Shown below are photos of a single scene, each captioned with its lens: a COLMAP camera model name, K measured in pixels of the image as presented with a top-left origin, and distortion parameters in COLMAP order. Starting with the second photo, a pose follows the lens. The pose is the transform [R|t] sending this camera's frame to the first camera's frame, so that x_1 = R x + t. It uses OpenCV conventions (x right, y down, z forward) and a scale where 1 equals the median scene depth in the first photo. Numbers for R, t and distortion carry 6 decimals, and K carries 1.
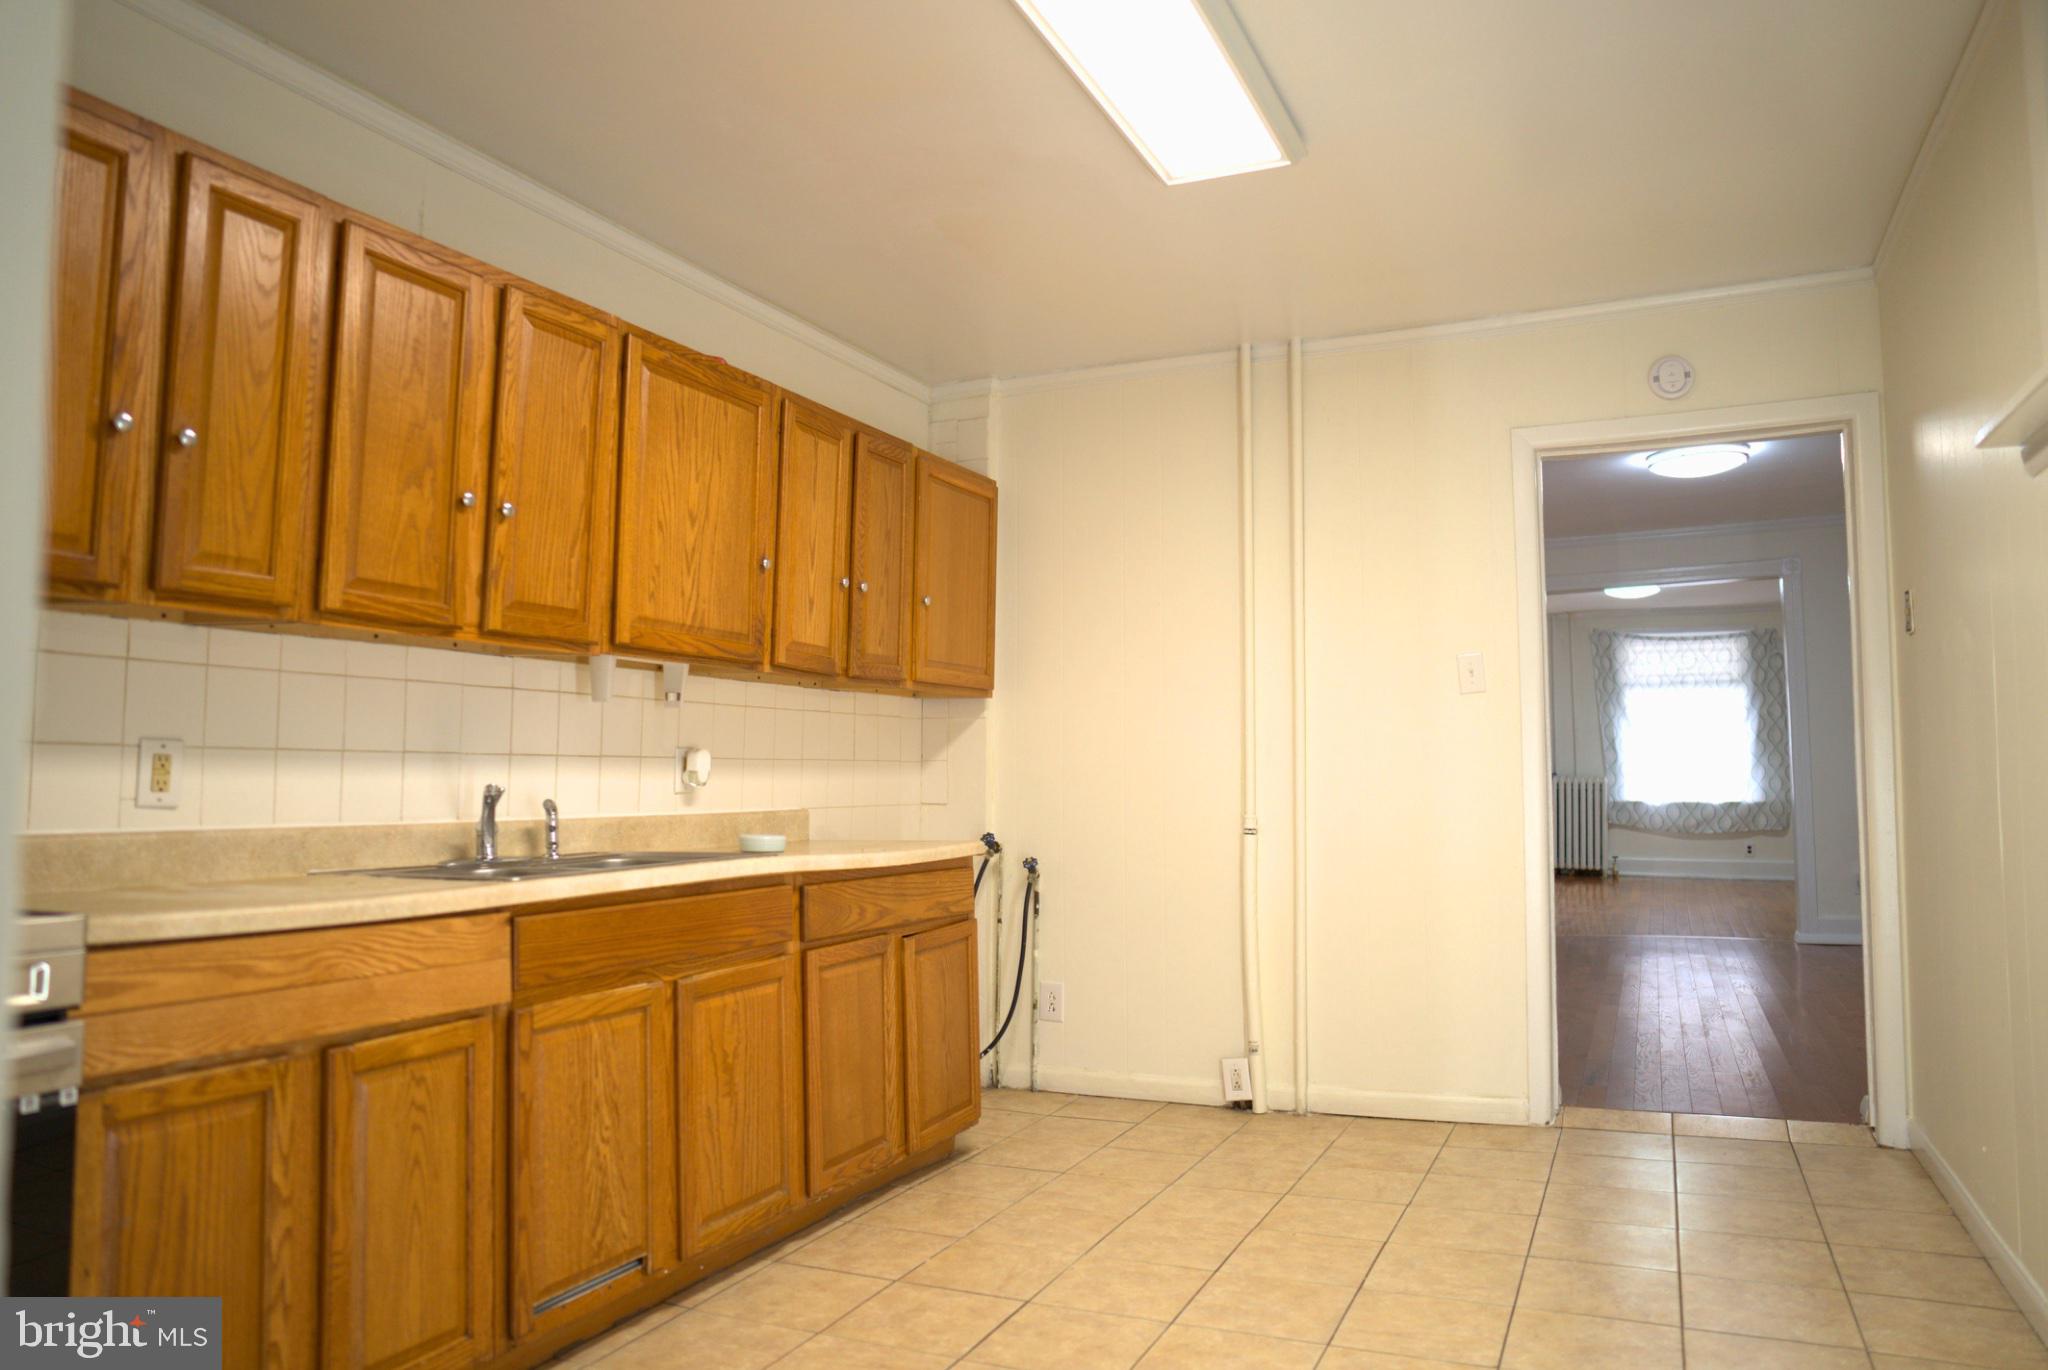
lens RADIAL K [[1446.9, 0, 1023.3], [0, 1446.9, 681.6], [0, 0, 1]] dist [-0.046178, 0.003298]
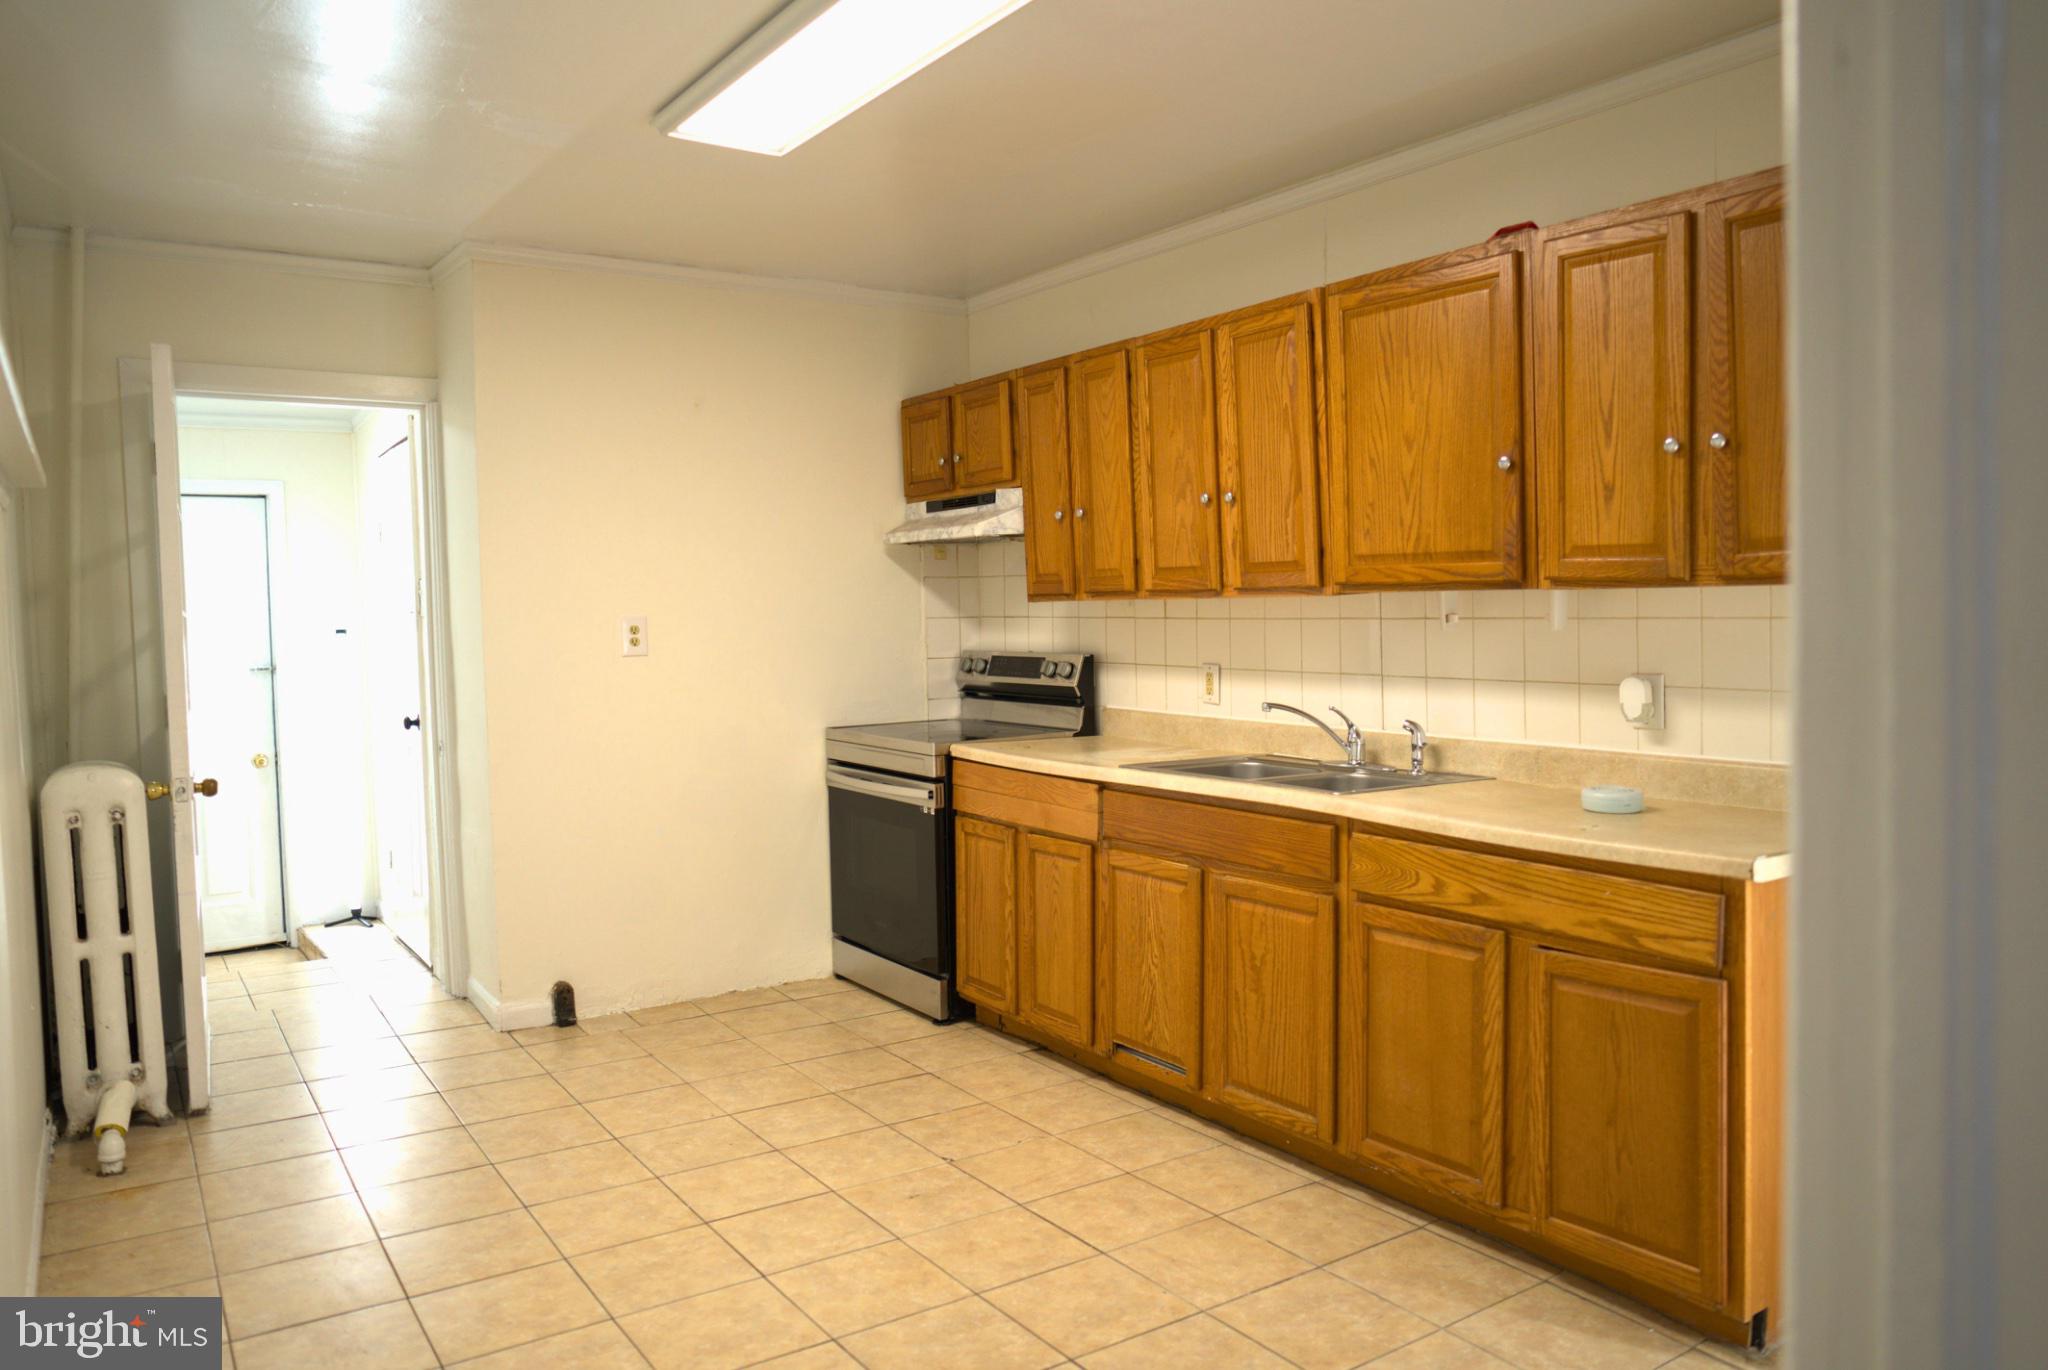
lens RADIAL K [[1446.9, 0, 1024.4], [0, 1446.9, 683.6], [0, 0, 1]] dist [-0.046178, 0.003298]
pose [[-0.530189, 0.057464, -0.845930, 0.490977], [0.075706, 0.996924, 0.020272, 0.005974], [0.844493, -0.053294, -0.532908, 0.862409]]
